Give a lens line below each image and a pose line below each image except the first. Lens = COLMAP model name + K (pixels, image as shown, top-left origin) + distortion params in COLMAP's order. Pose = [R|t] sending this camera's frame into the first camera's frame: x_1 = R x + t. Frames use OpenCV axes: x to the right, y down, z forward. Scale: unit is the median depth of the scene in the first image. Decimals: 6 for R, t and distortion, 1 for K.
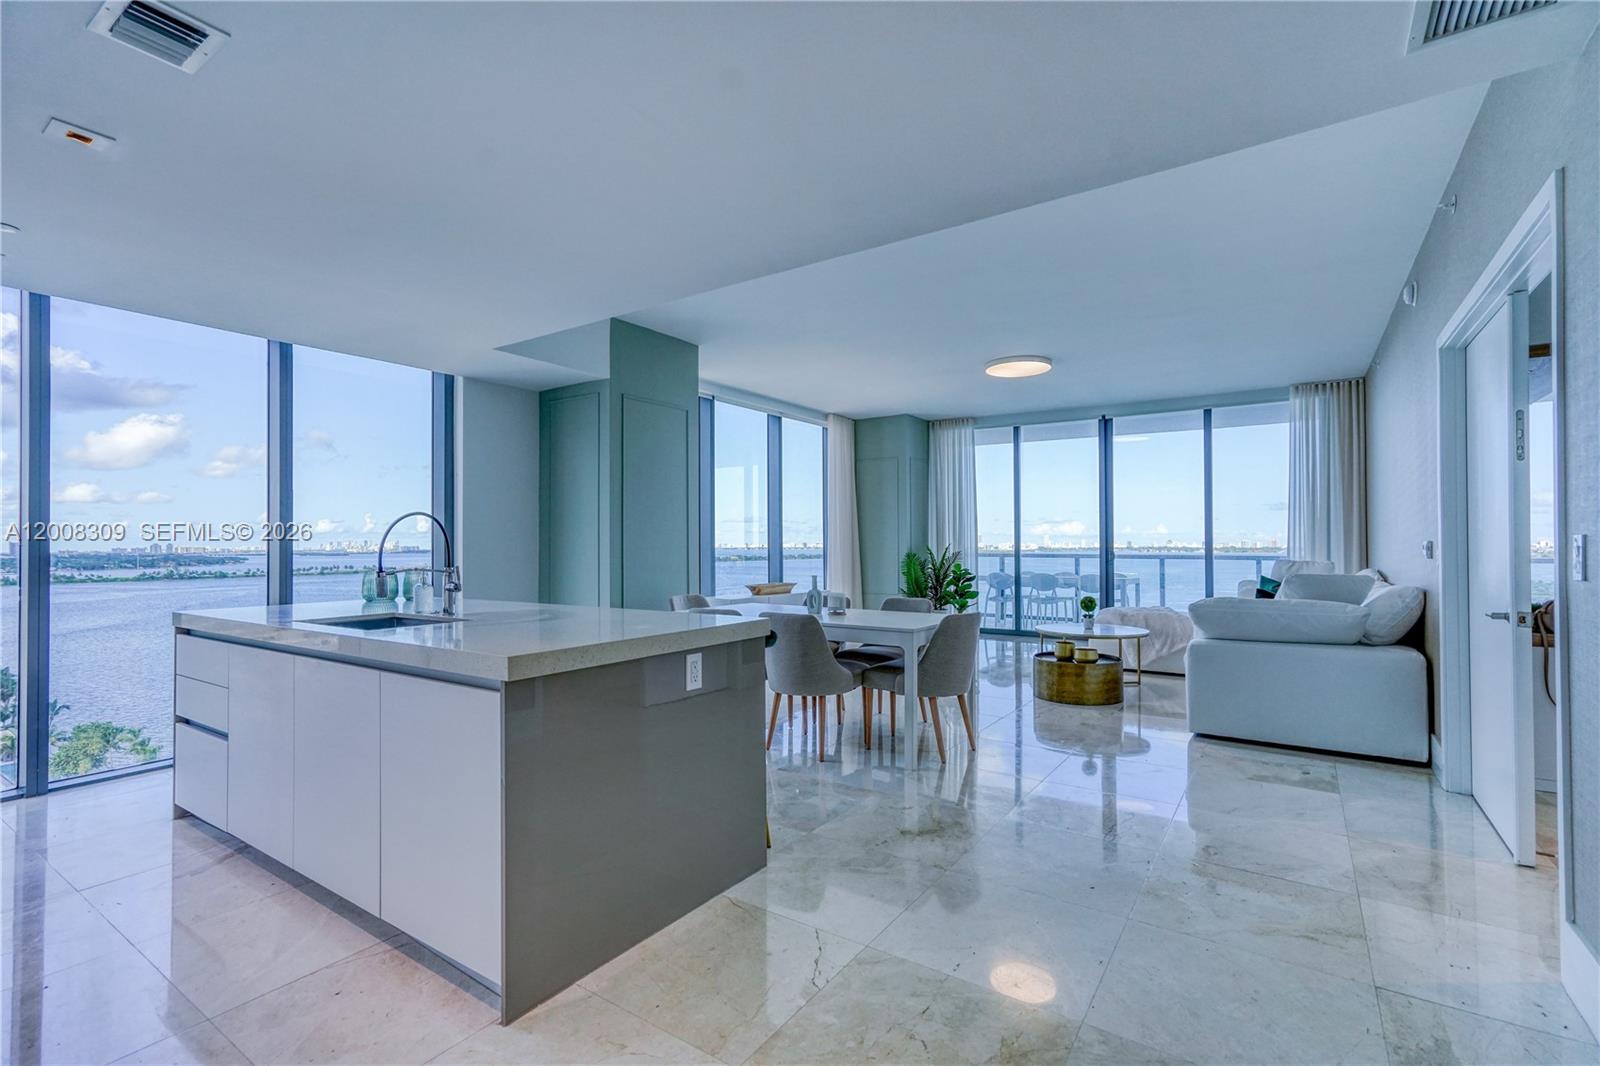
lens RADIAL K [[730.0, 0, 793.5], [0, 730.0, 535.0], [0, 0, 1]] dist [-0.000385, 0.004293]
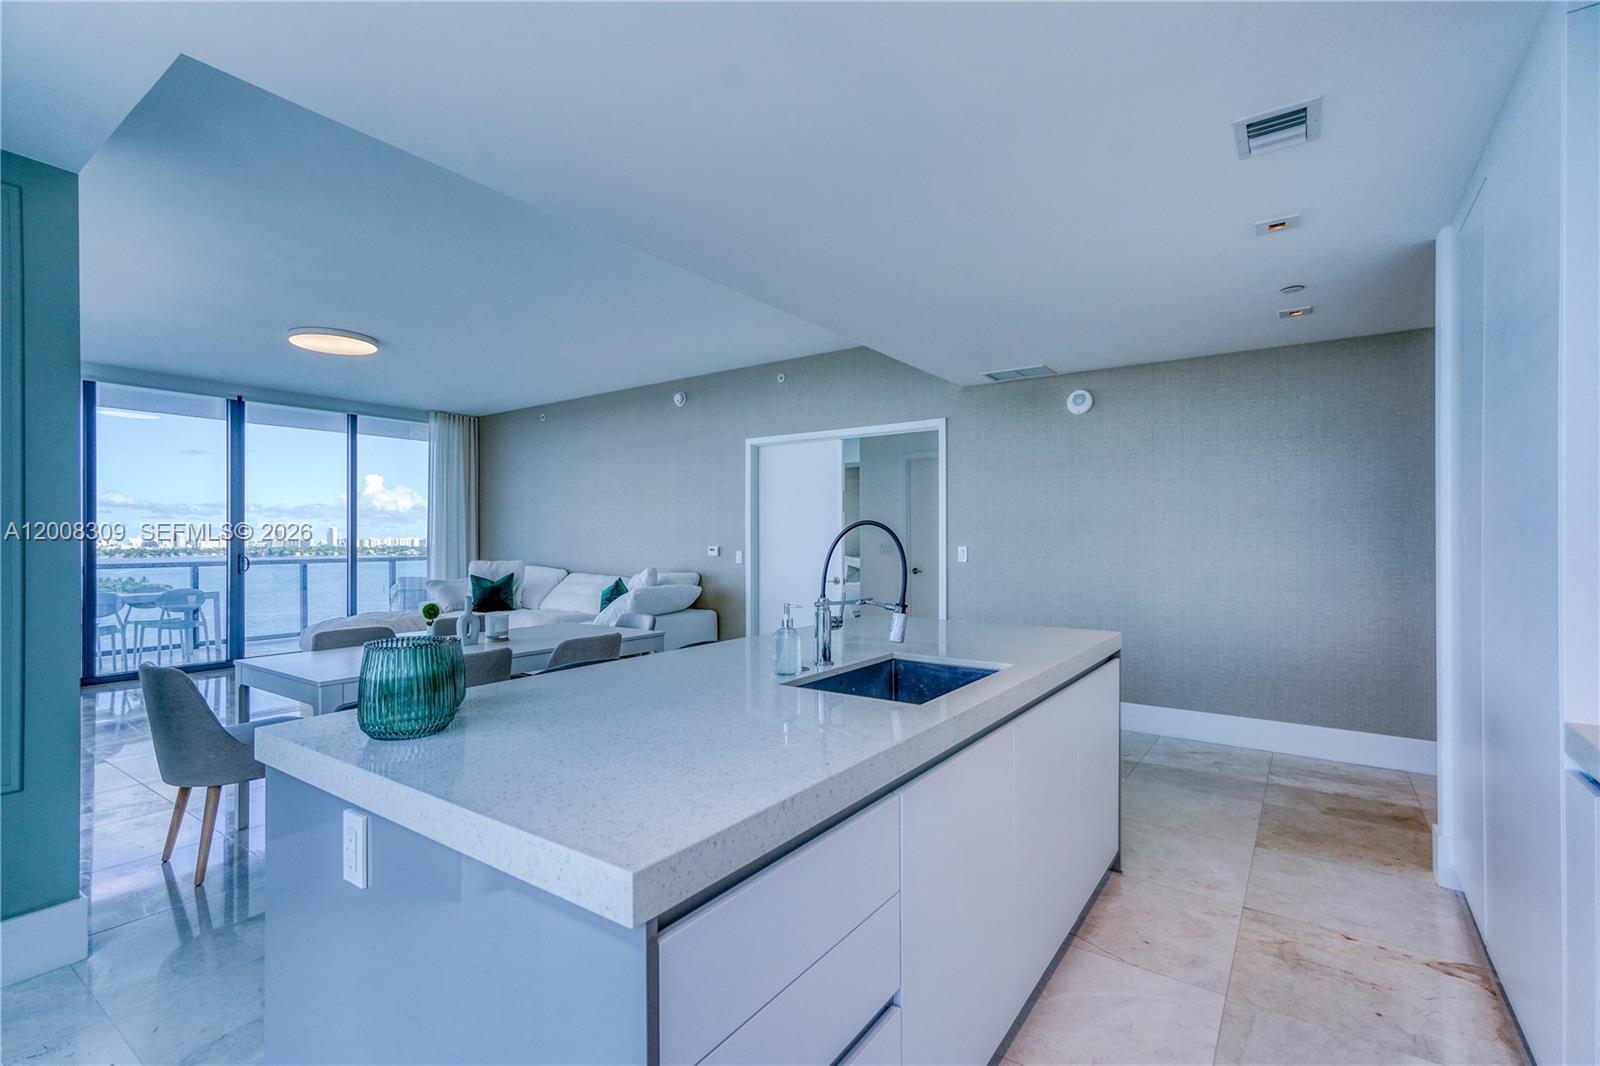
lens RADIAL K [[730.0, 0, 789.0], [0, 730.0, 531.5], [0, 0, 1]] dist [-0.000385, 0.004293]
pose [[0.036087, 0.011013, 0.999288, -0.417452], [-0.009928, 0.999894, -0.010662, -0.004778], [-0.999299, -0.009537, 0.036193, 0.351086]]
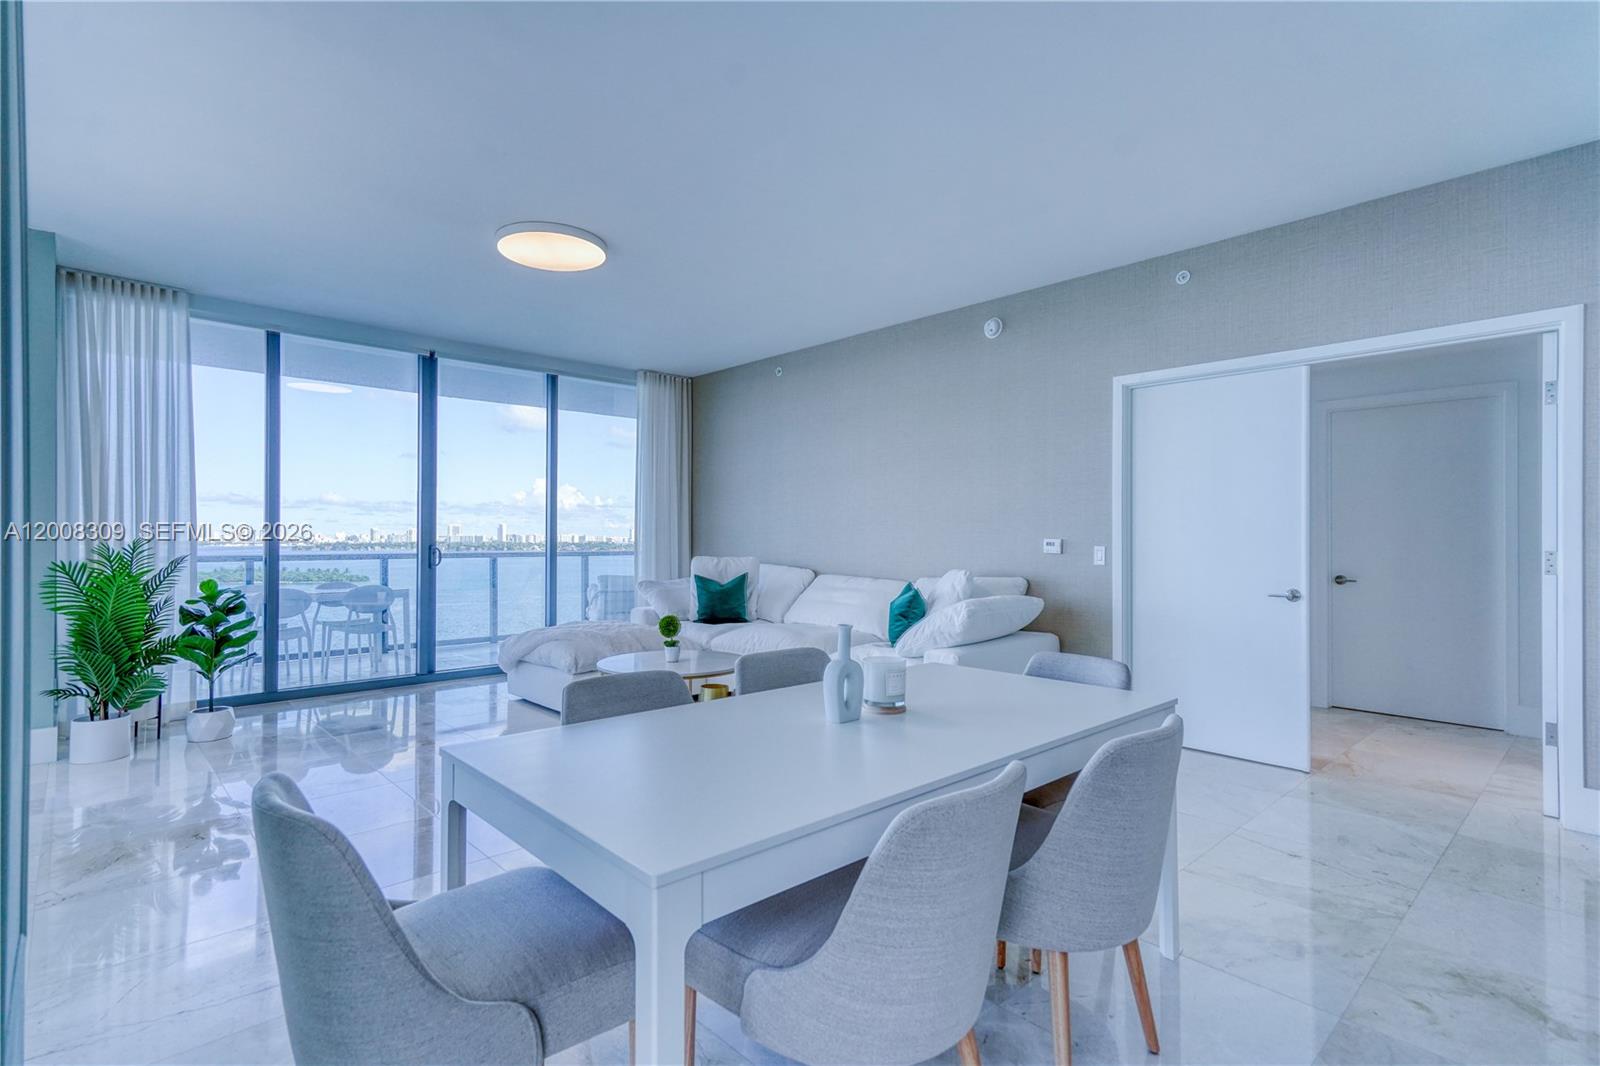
lens RADIAL K [[766.3, 0, 793.6], [0, 766.3, 529.3], [0, 0, 1]] dist [-0.016326, 0.000521]
pose [[0.228124, 0.013158, 0.973543, -0.209518], [-0.018179, 0.999792, -0.009253, 0.005341], [-0.973462, -0.015587, 0.228316, 0.526908]]
